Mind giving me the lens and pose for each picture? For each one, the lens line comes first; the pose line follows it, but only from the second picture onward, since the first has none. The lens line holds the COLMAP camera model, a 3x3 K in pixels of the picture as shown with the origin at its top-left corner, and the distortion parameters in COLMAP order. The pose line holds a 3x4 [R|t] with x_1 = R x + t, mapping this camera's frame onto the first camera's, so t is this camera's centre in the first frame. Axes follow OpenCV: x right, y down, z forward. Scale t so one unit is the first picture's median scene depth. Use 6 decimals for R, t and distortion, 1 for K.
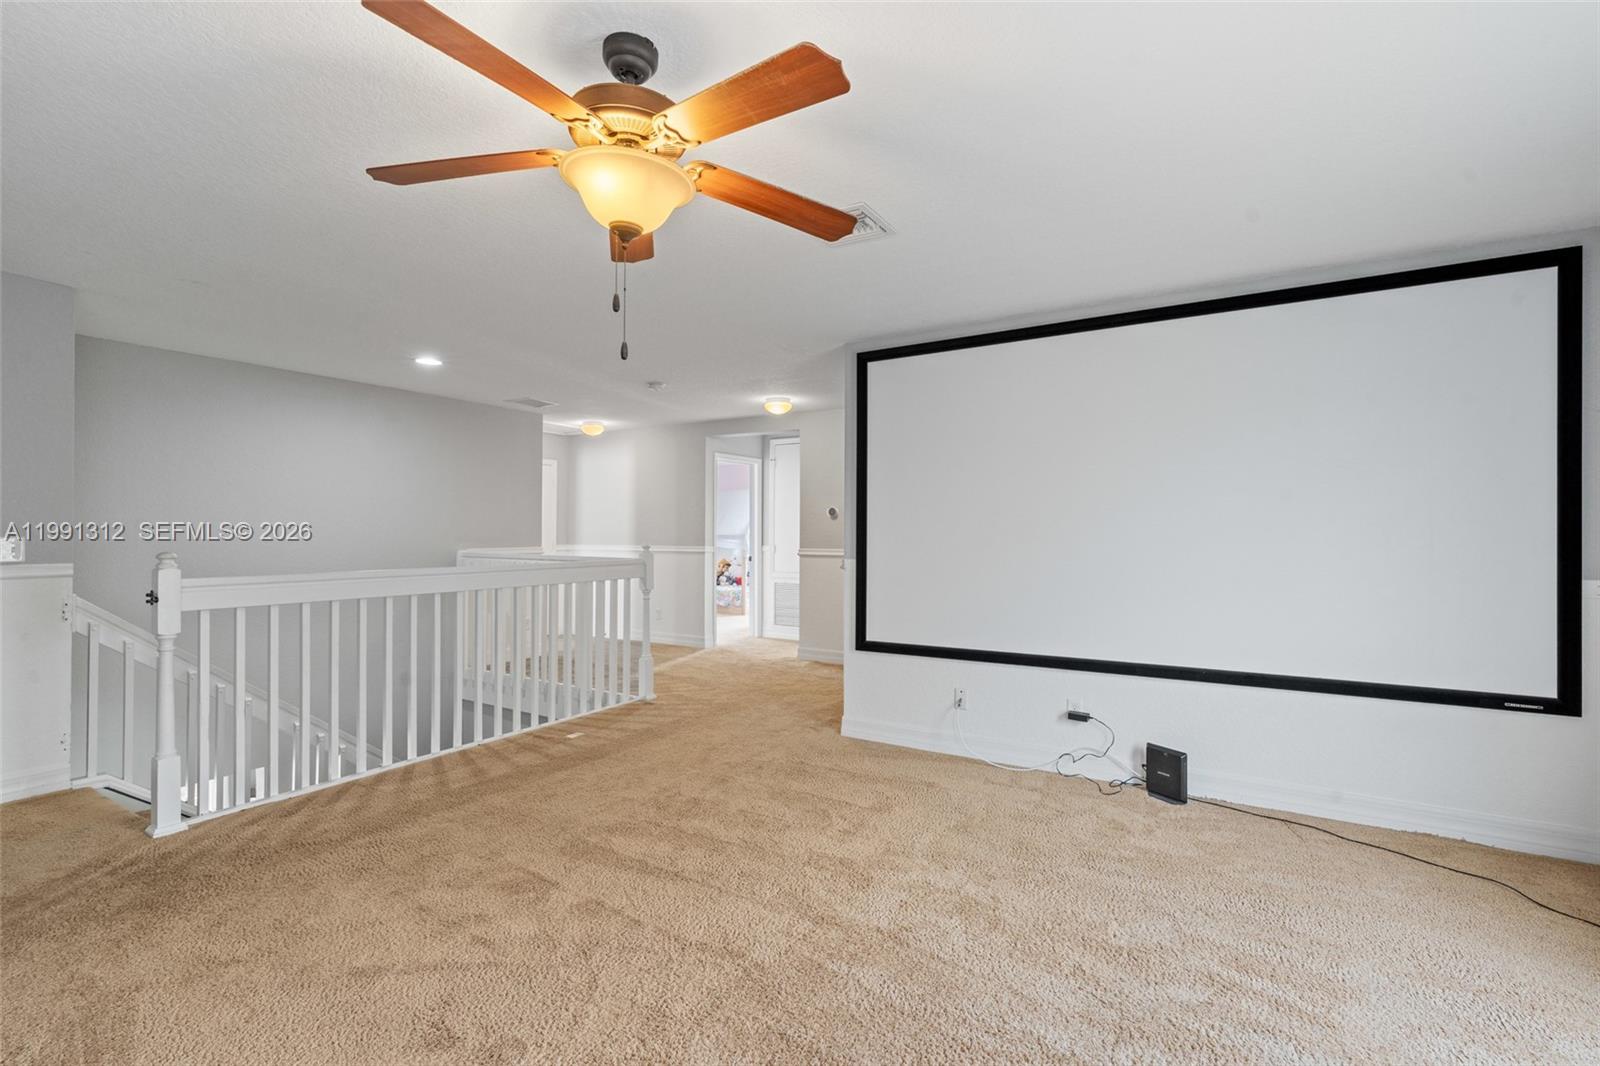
lens RADIAL K [[721.1, 0, 802.3], [0, 721.1, 534.0], [0, 0, 1]] dist [-0.002236, -0.000391]
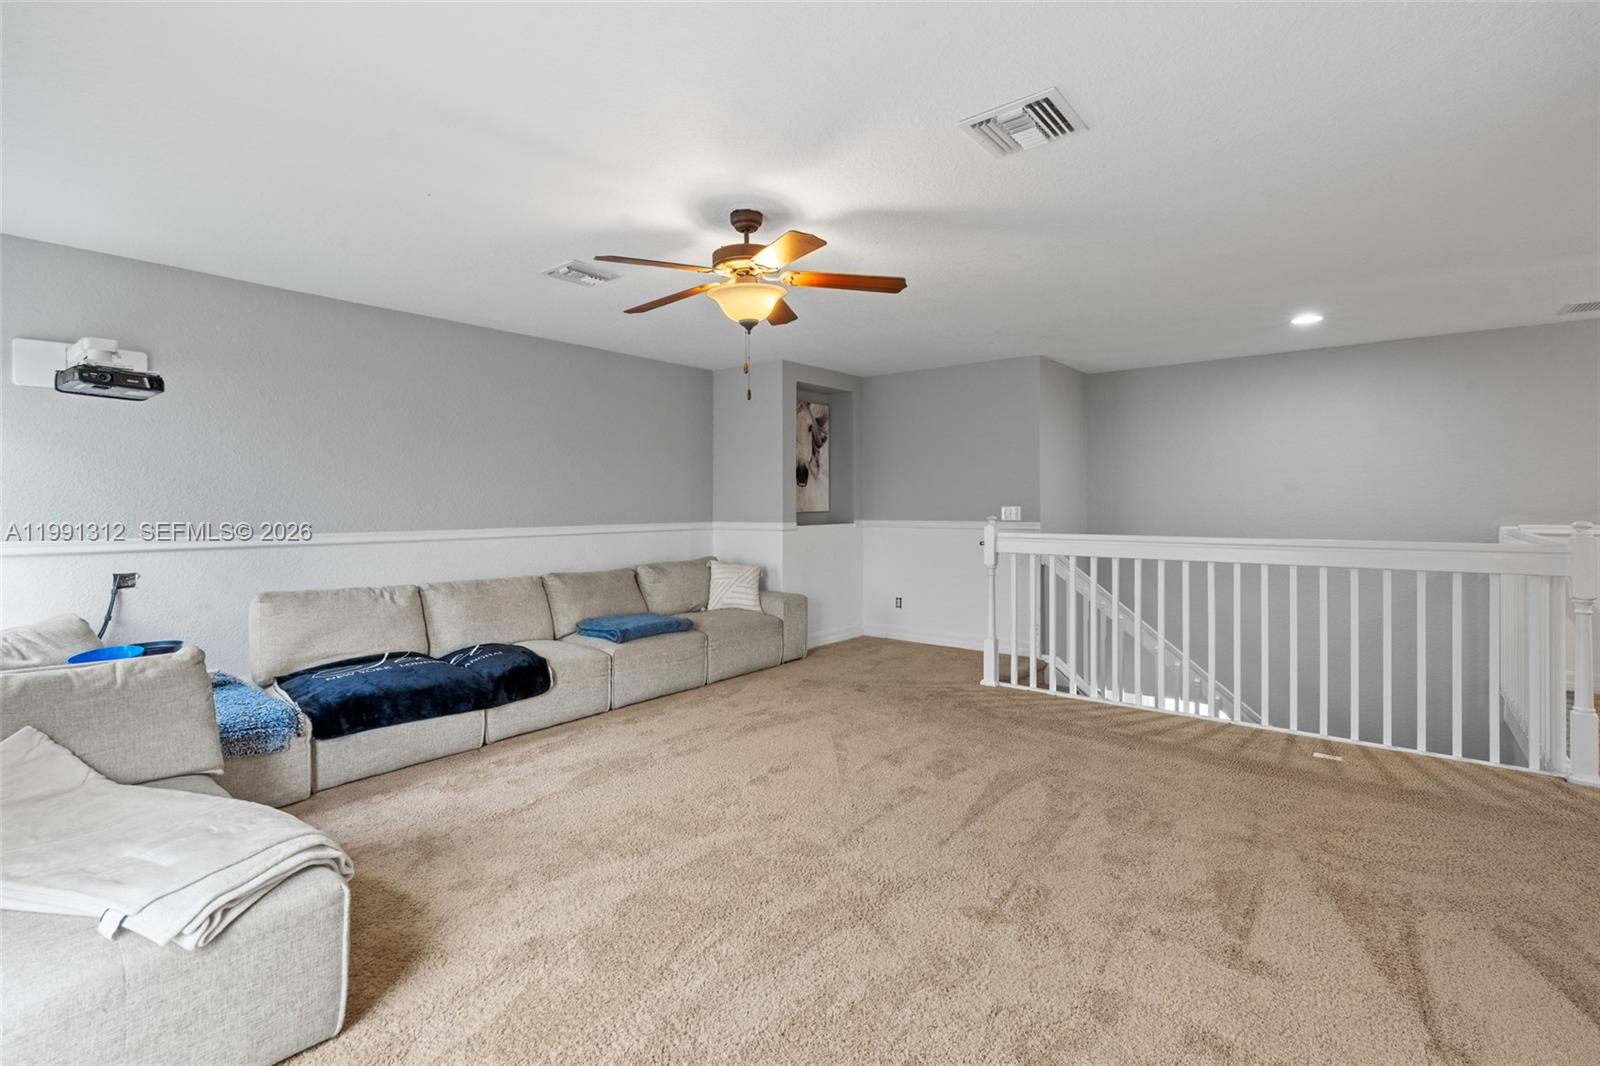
lens RADIAL K [[721.1, 0, 808.7], [0, 721.1, 493.7], [0, 0, 1]] dist [-0.002236, -0.000391]
pose [[-0.120547, -0.009449, -0.992663, 0.523036], [0.007470, 0.999918, -0.010425, -0.007588], [0.992679, -0.008672, -0.120467, 0.487767]]
